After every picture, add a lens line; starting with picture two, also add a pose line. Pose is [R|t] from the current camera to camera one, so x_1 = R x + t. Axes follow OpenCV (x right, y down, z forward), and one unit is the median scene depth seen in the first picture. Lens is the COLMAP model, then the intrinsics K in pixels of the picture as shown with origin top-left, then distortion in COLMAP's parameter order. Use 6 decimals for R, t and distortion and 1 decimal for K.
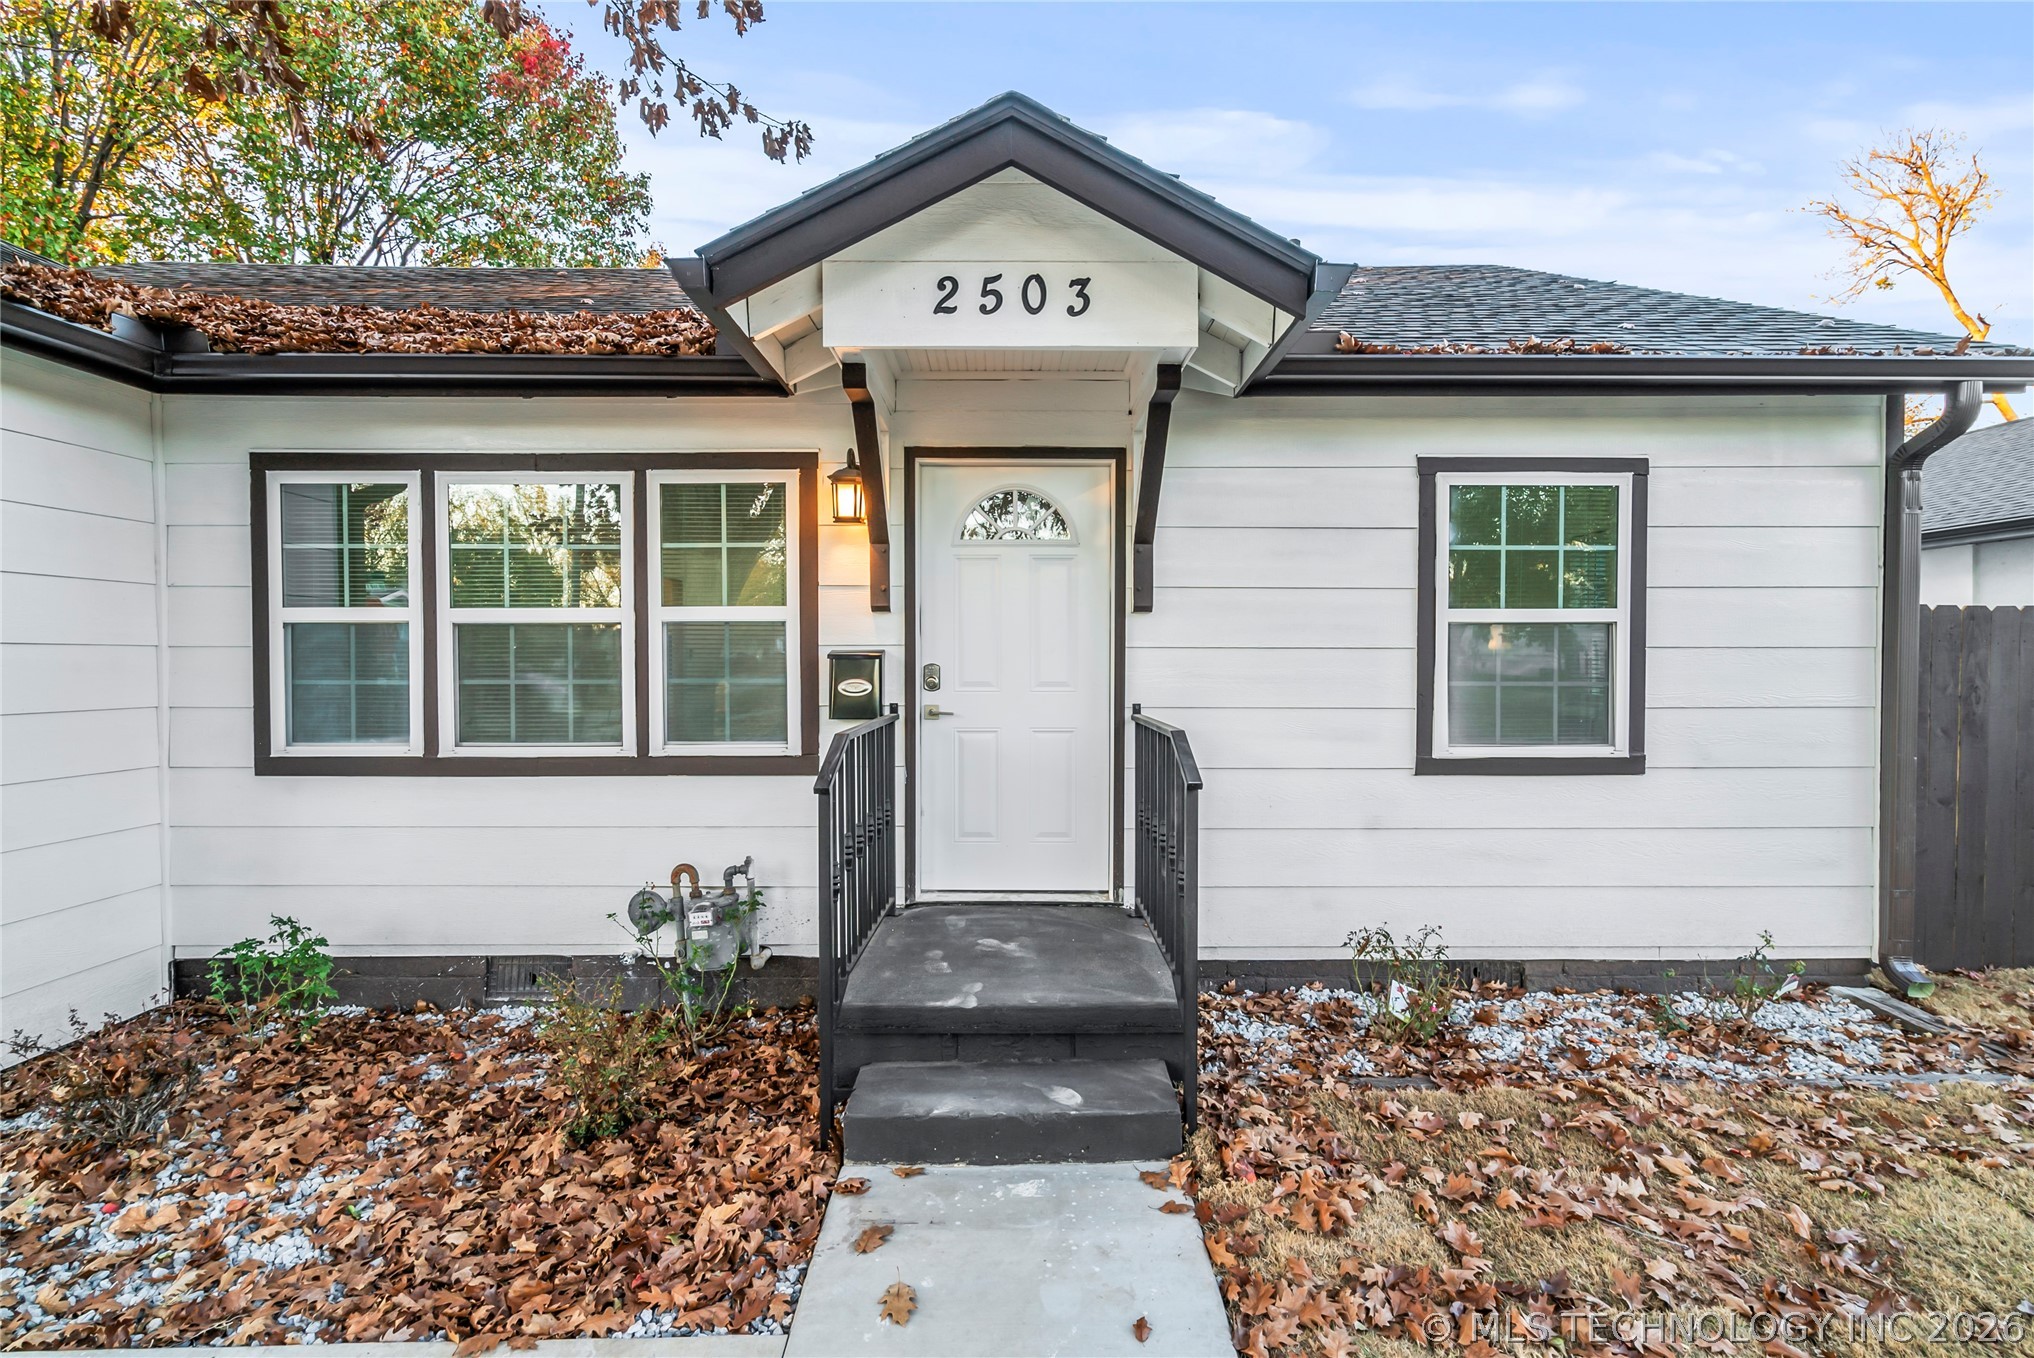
lens RADIAL K [[926.8, 0, 1022.6], [0, 926.8, 668.5], [0, 0, 1]] dist [0.000027, 0.000825]
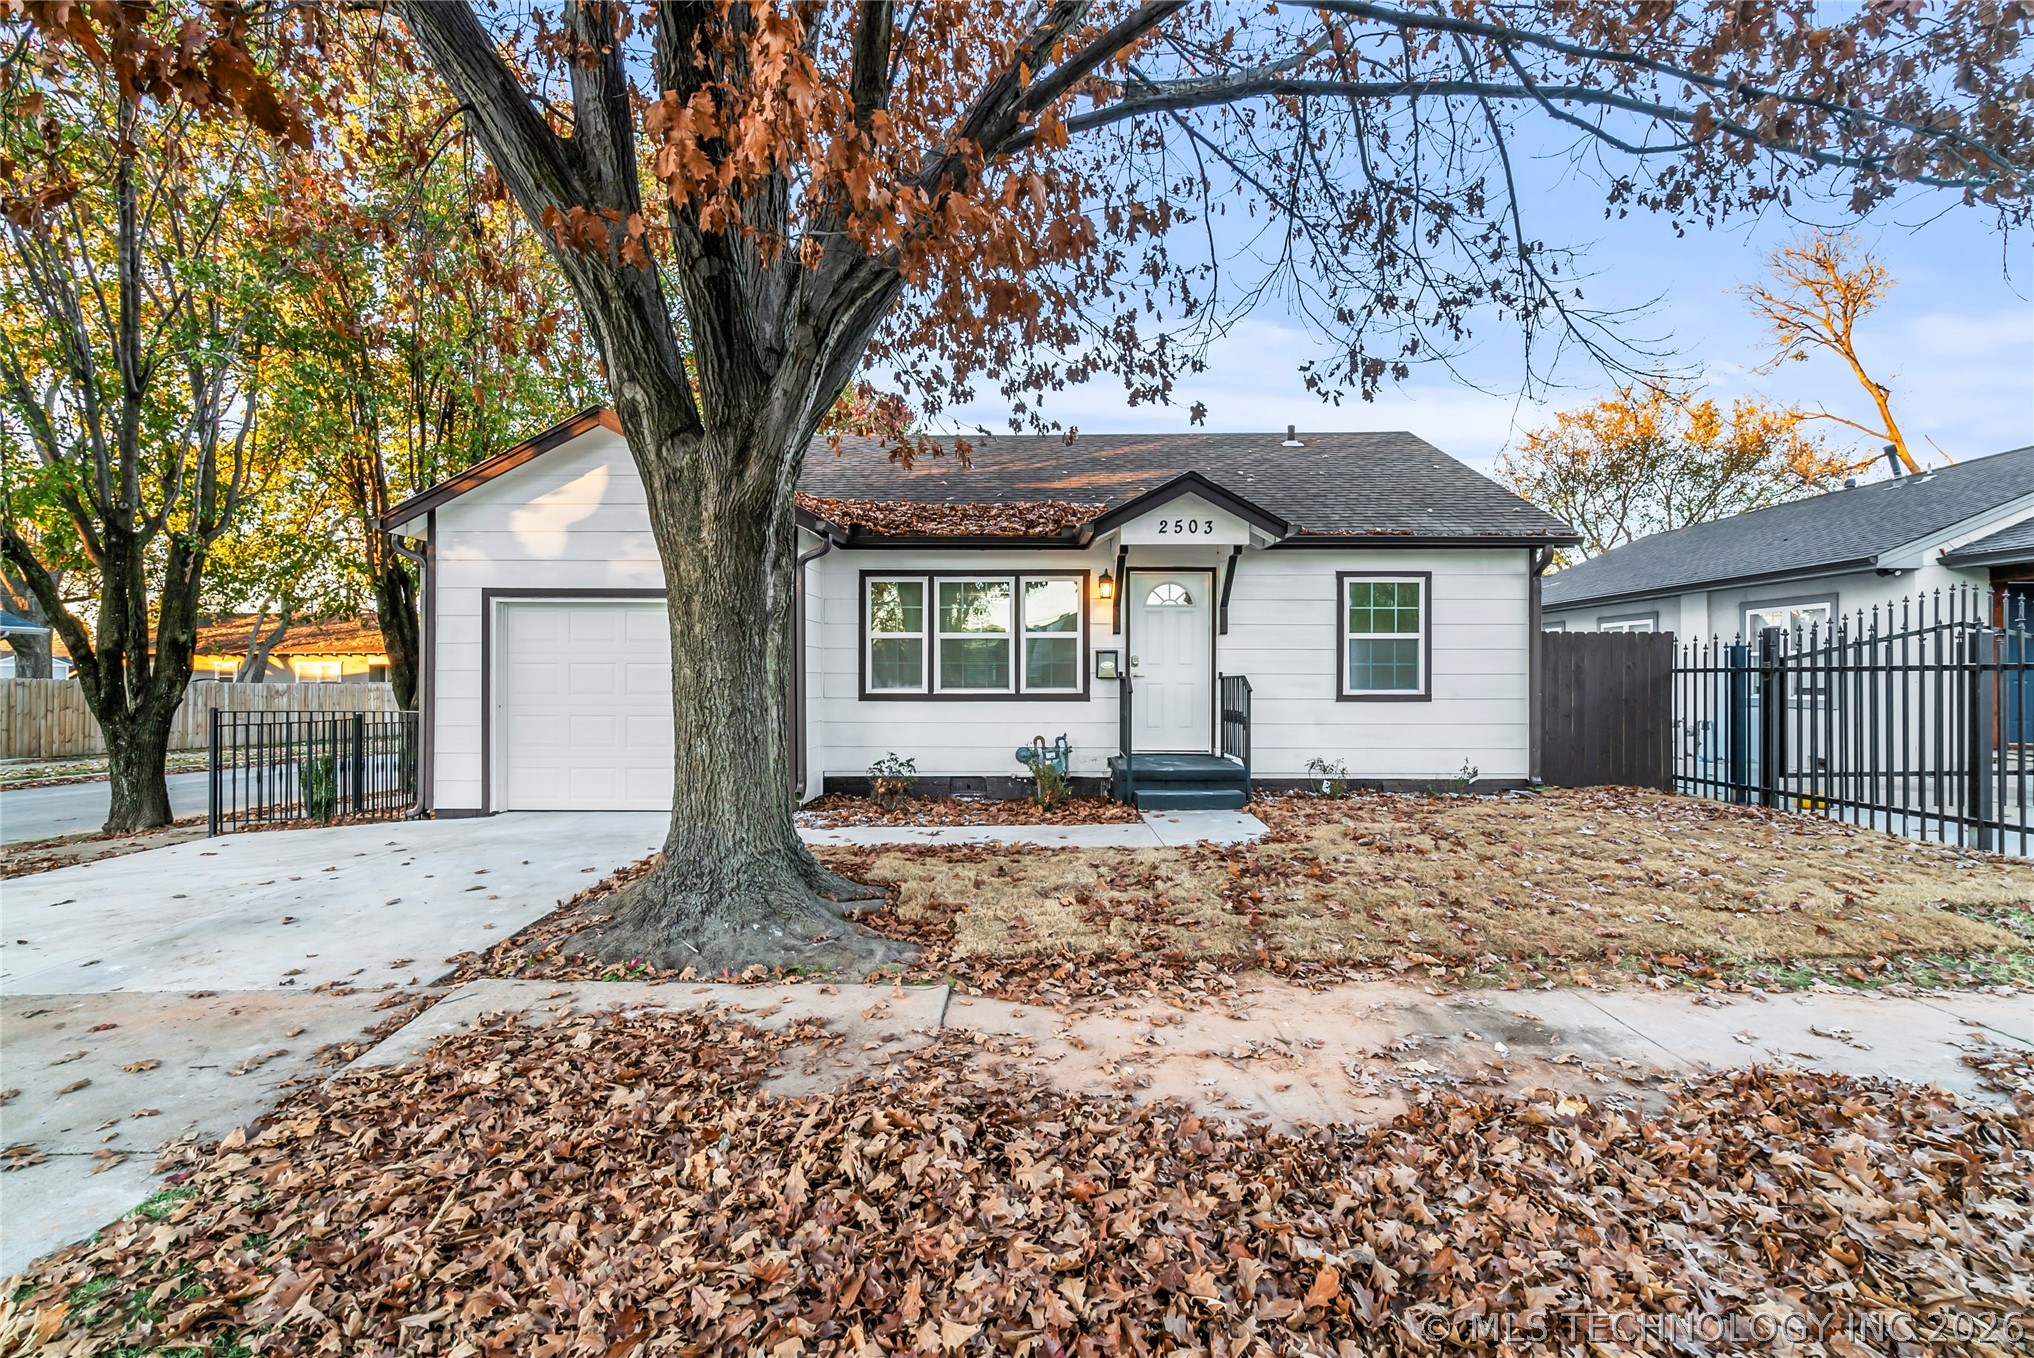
lens RADIAL K [[940.1, 0, 1025.8], [0, 940.1, 664.5], [0, 0, 1]] dist [-0.000633, 0.000640]
pose [[0.999950, 0.000778, -0.009947, -0.364912], [-0.001030, 0.999678, -0.025337, 0.081229], [0.009924, 0.025346, 0.999629, -1.473193]]
